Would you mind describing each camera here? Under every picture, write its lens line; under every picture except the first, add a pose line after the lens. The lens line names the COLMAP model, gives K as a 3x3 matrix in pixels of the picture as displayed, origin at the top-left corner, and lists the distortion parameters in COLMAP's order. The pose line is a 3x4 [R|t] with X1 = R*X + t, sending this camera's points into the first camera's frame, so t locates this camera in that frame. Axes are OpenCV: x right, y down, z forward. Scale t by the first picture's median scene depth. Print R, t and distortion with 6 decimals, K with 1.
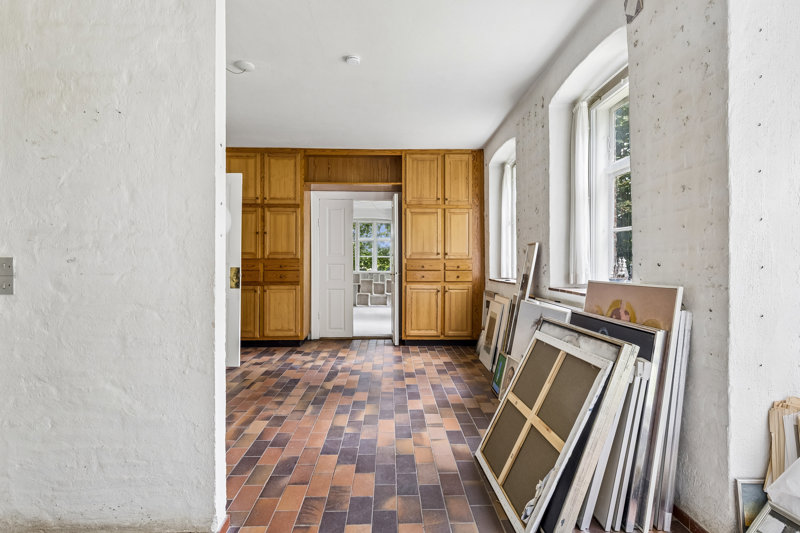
lens RADIAL K [[760.9, 0, 401.3], [0, 760.9, 265.5], [0, 0, 1]] dist [0.000242, 0.000000]
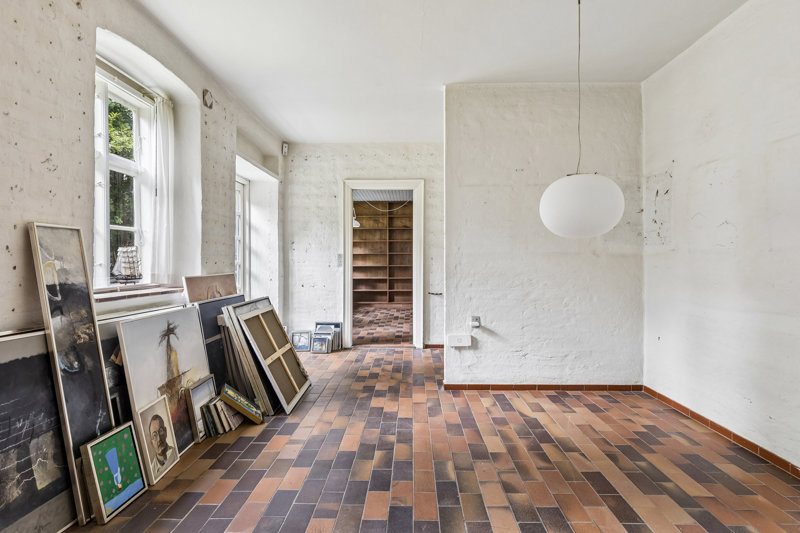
lens RADIAL K [[760.9, 0, 399.7], [0, 760.9, 265.1], [0, 0, 1]] dist [0.000242, 0.000000]
pose [[-0.999444, 0.001034, 0.033317, -0.106548], [0.001260, 0.999976, 0.006776, -0.005211], [-0.033309, 0.006814, -0.999422, 1.865950]]
